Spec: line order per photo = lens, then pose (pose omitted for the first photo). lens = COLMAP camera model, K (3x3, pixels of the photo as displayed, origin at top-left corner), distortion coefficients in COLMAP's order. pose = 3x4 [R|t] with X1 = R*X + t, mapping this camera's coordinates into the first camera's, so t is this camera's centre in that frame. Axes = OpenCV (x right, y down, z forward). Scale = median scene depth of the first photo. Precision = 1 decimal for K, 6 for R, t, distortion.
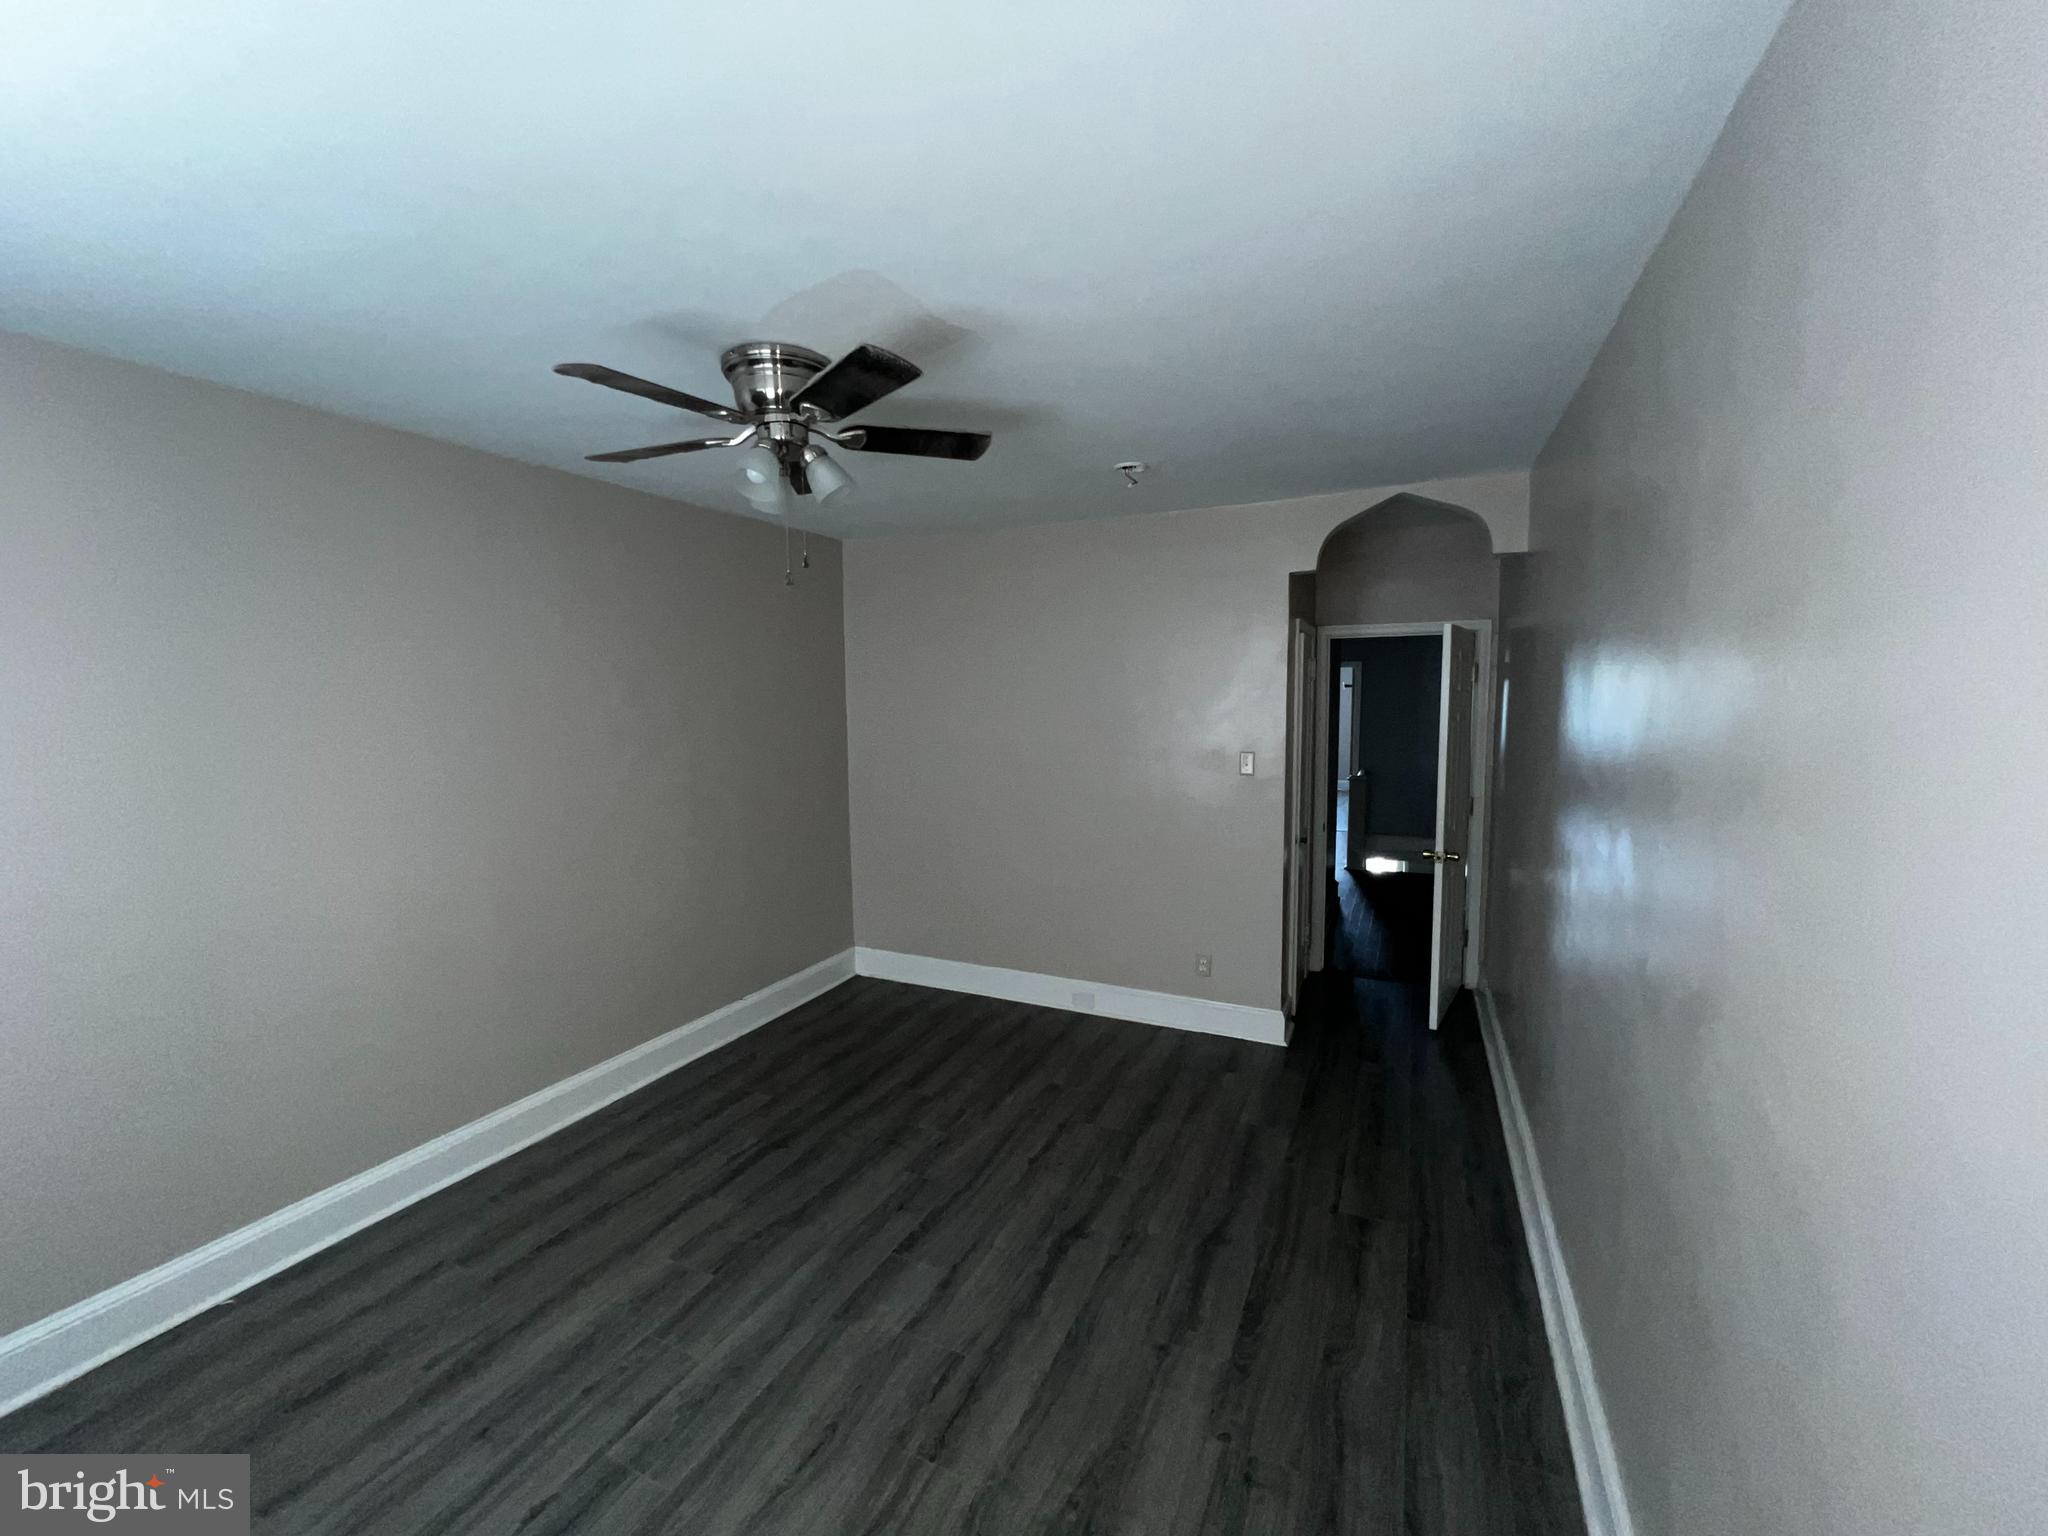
lens RADIAL K [[823.7, 0, 1026.7], [0, 823.7, 774.0], [0, 0, 1]] dist [-0.002592, 0.001434]
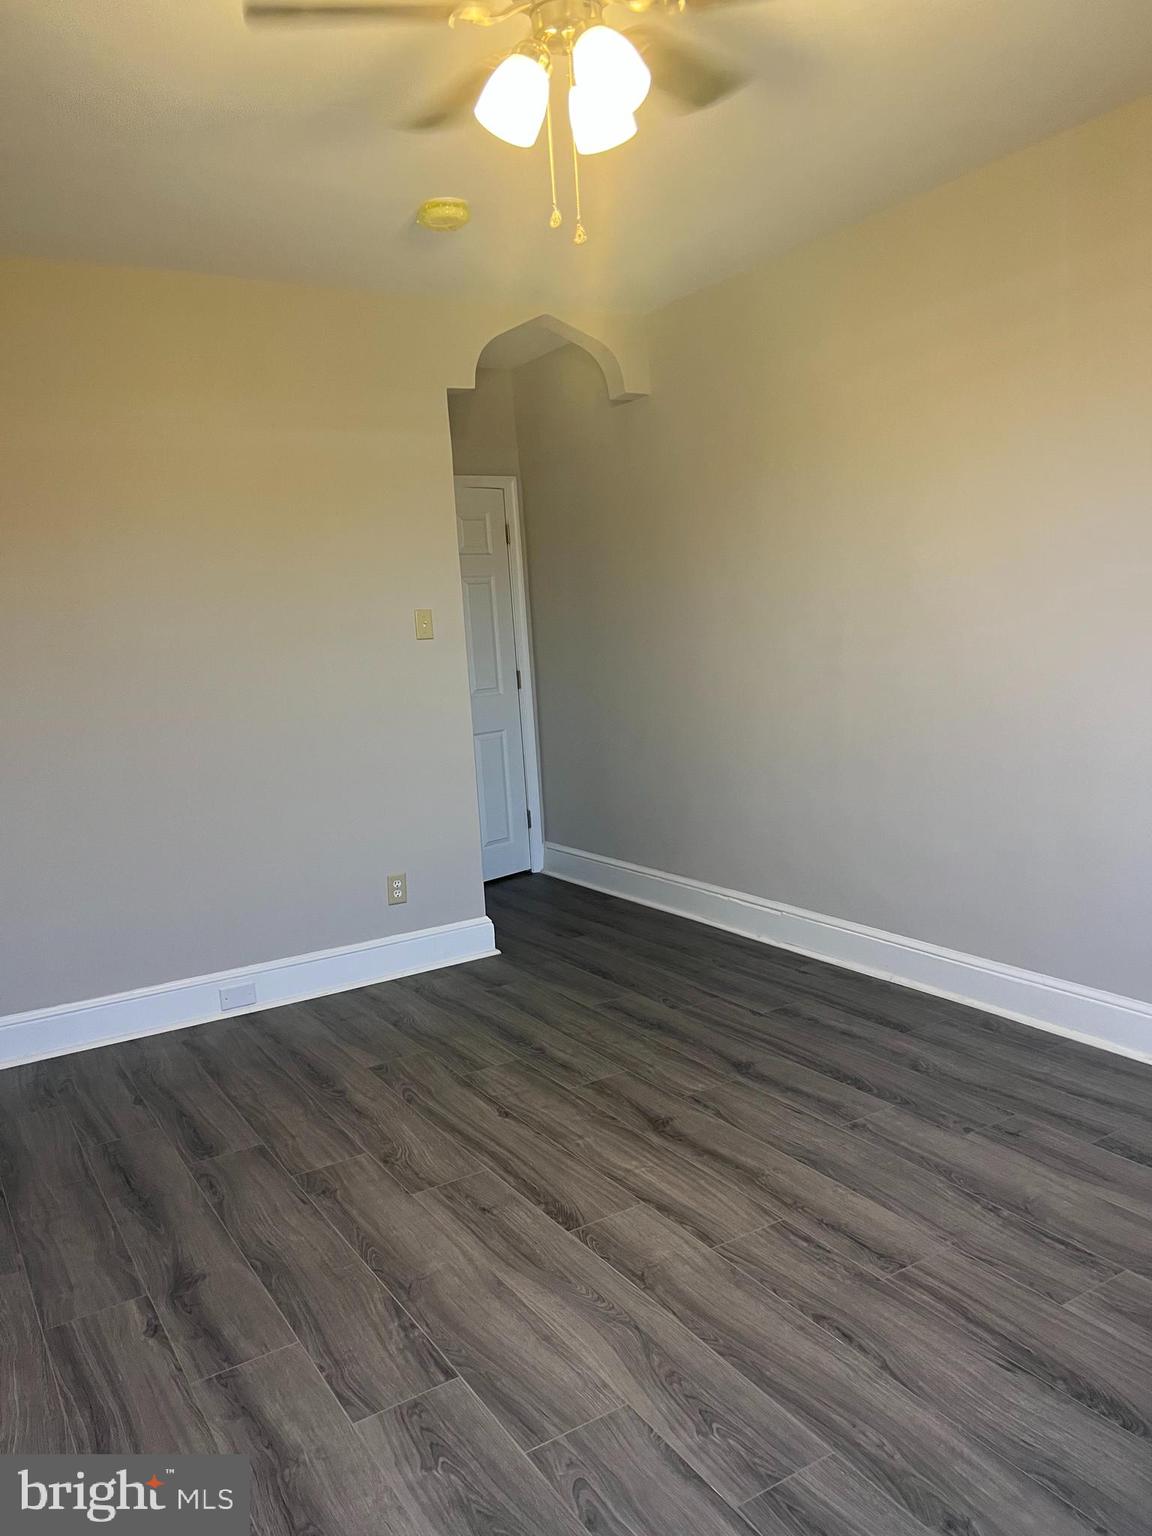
lens RADIAL K [[1163.8, 0, 576.0], [0, 1163.8, 764.5], [0, 0, 1]] dist [0.036173, -0.026184]
pose [[0.546272, -0.131256, 0.827260, -0.824764], [0.139560, 0.988103, 0.064619, 0.096095], [-0.825899, 0.080153, 0.558091, 0.335277]]
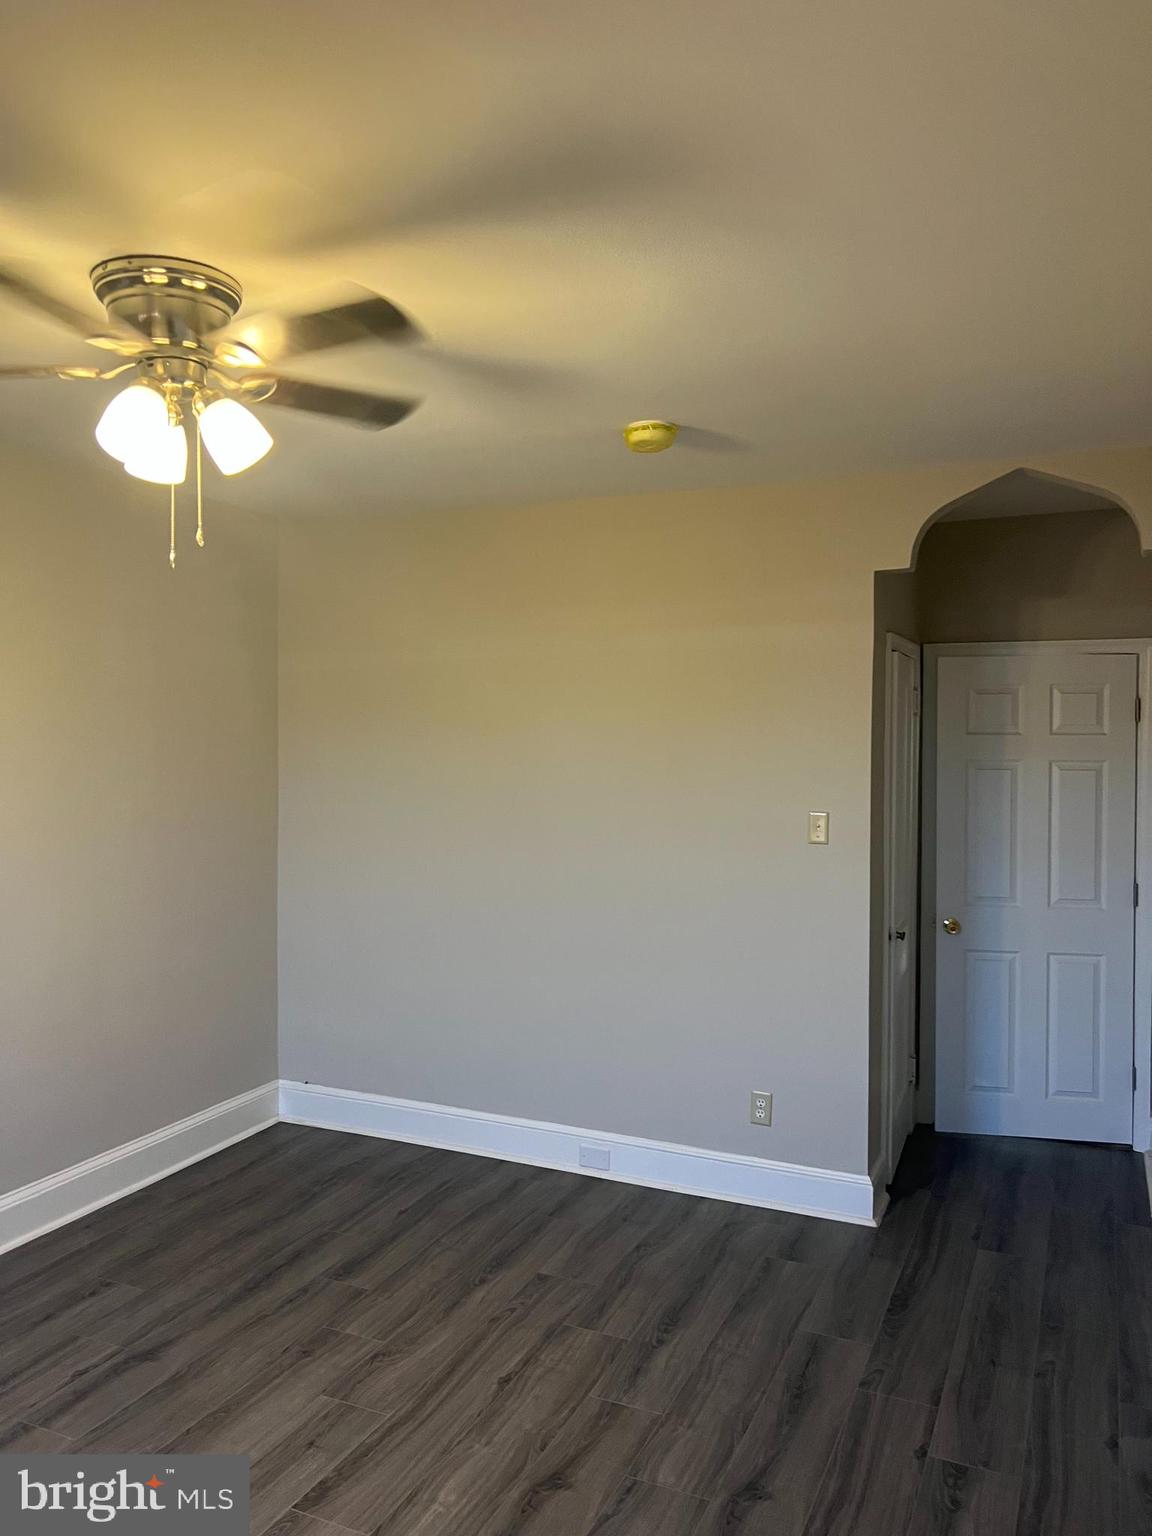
lens RADIAL K [[1163.8, 0, 570.0], [0, 1163.8, 767.7], [0, 0, 1]] dist [0.036173, -0.026184]
pose [[0.999852, 0.014344, 0.009540, 0.048464], [-0.013641, 0.997451, -0.070037, 0.012899], [-0.010520, 0.069897, 0.997499, -0.047493]]
